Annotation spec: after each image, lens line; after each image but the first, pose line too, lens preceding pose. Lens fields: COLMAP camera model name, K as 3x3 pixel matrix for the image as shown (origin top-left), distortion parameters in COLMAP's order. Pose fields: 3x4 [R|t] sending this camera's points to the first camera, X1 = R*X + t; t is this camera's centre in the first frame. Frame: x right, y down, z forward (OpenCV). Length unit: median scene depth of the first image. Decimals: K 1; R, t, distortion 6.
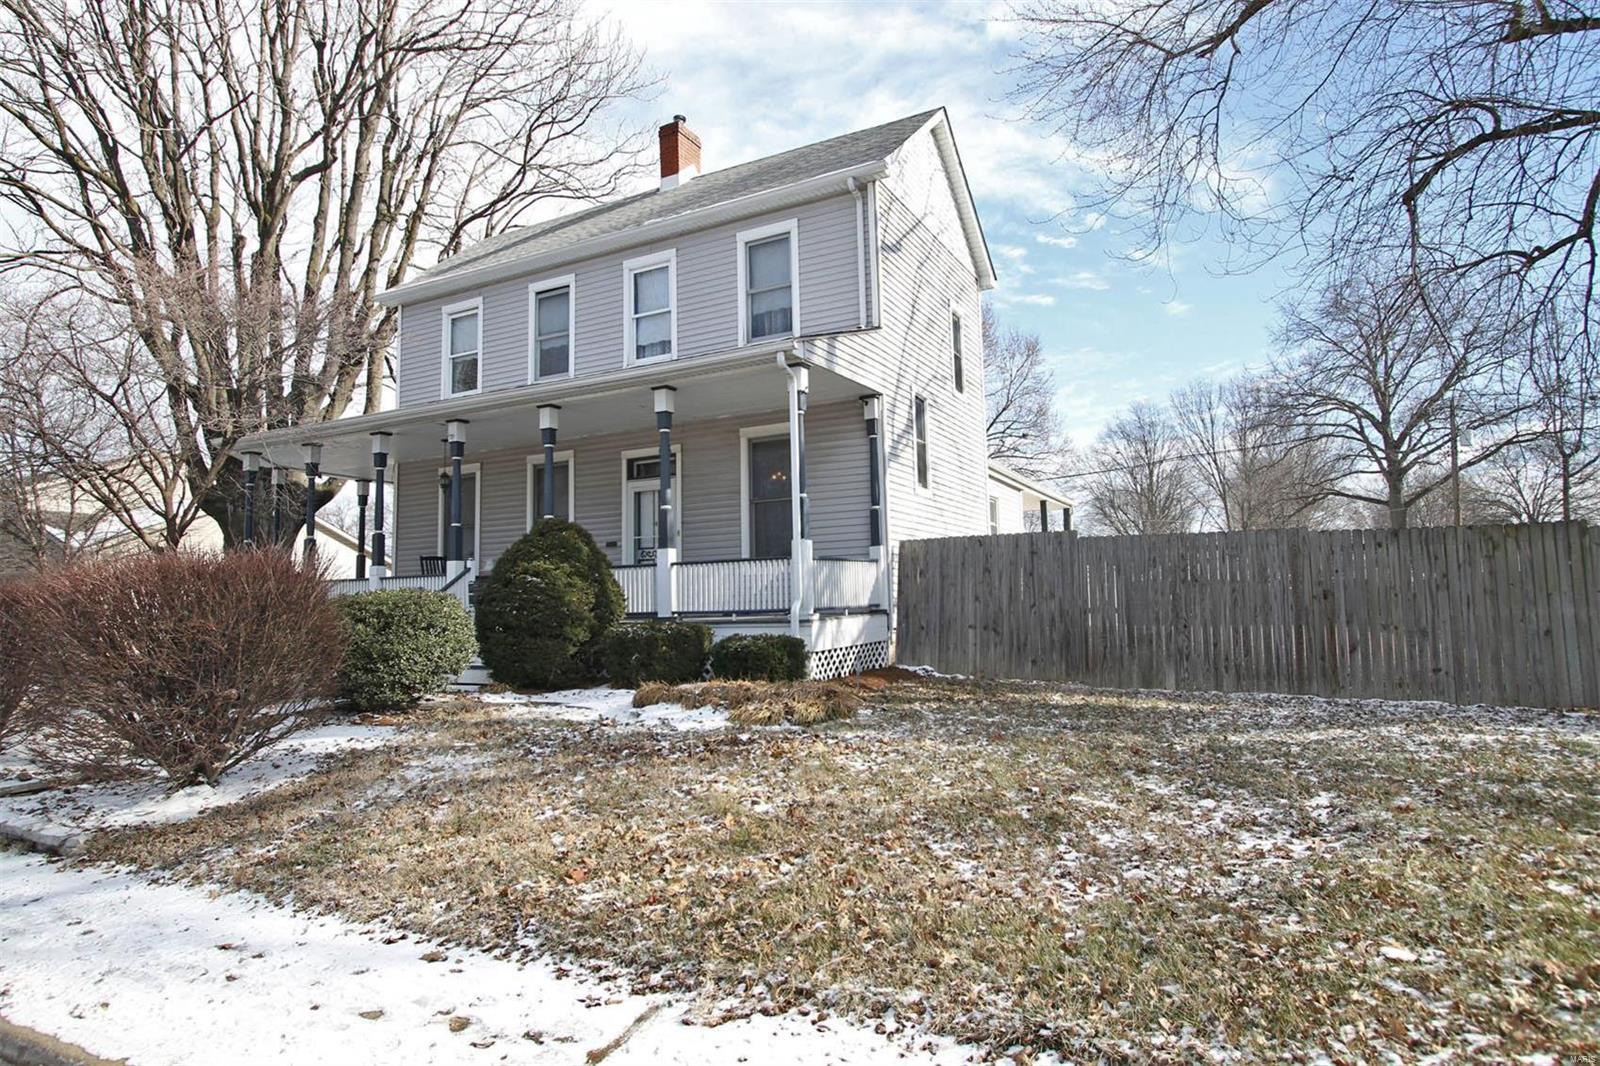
lens RADIAL K [[949.2, 0, 800.2], [0, 949.2, 529.9], [0, 0, 1]] dist [0.003136, 0.000618]
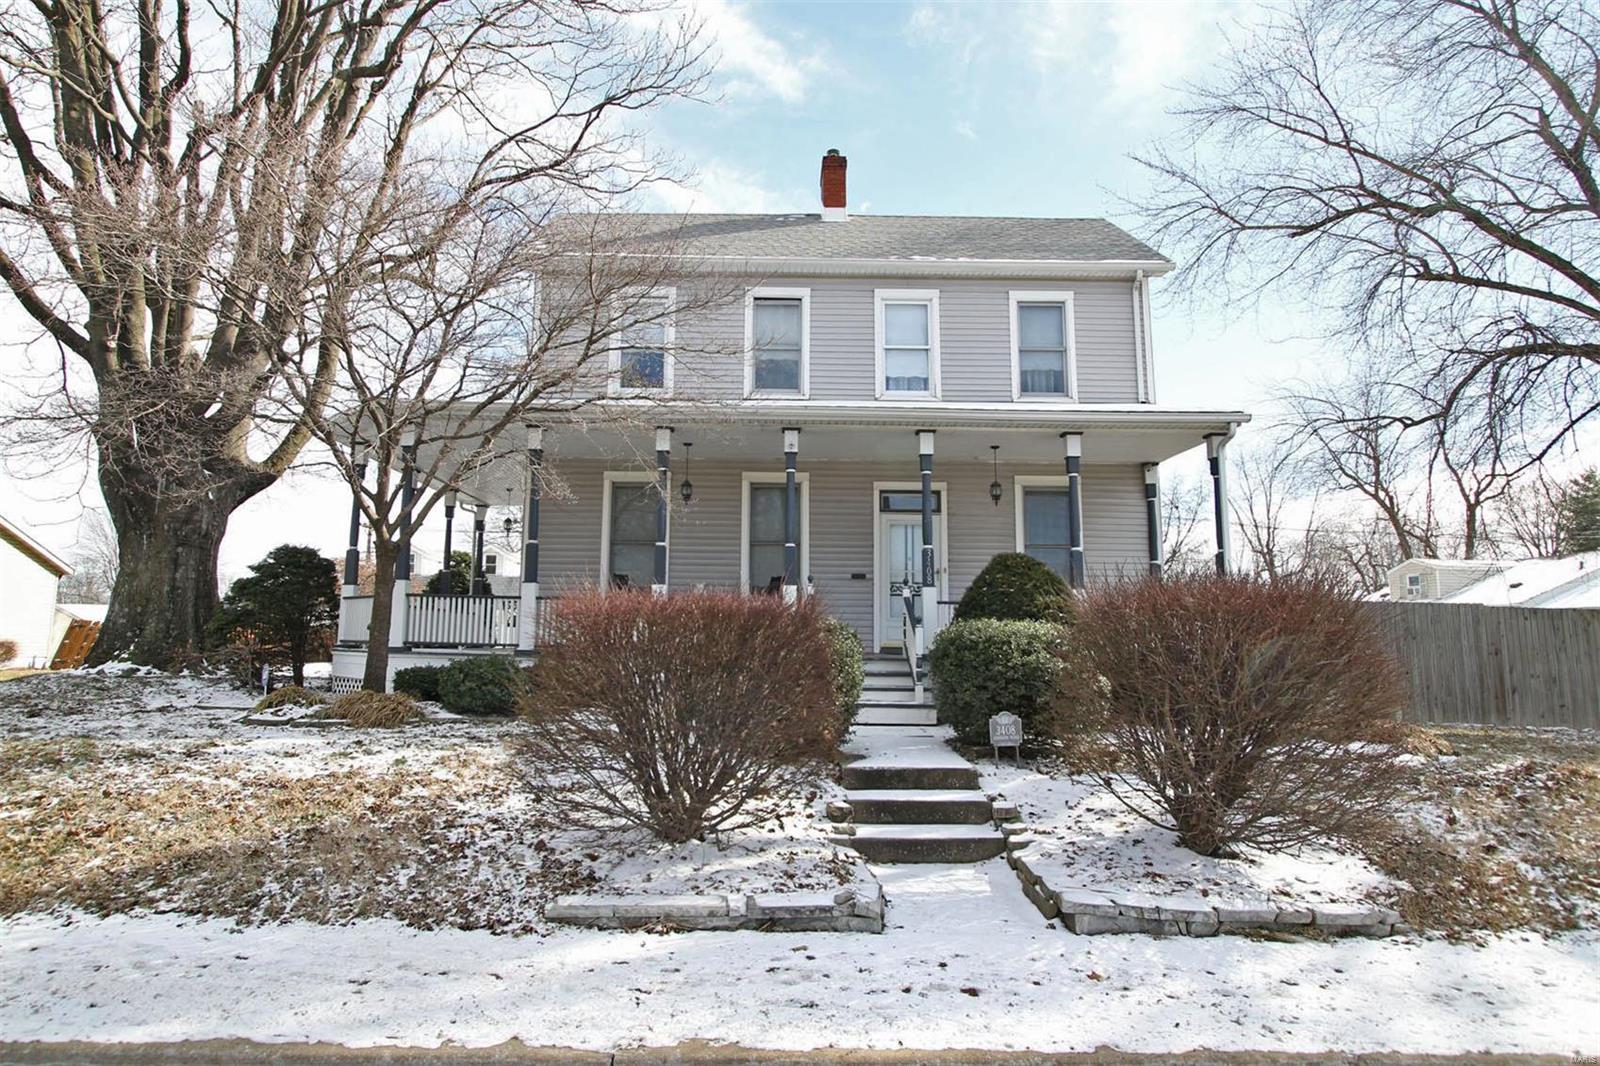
lens RADIAL K [[949.2, 0, 794.3], [0, 949.2, 527.7], [0, 0, 1]] dist [0.003136, 0.000618]
pose [[0.866758, 0.093429, 0.489899, -0.765506], [-0.066899, 0.995199, -0.071433, 0.040291], [-0.494221, 0.029141, 0.868848, 0.211228]]
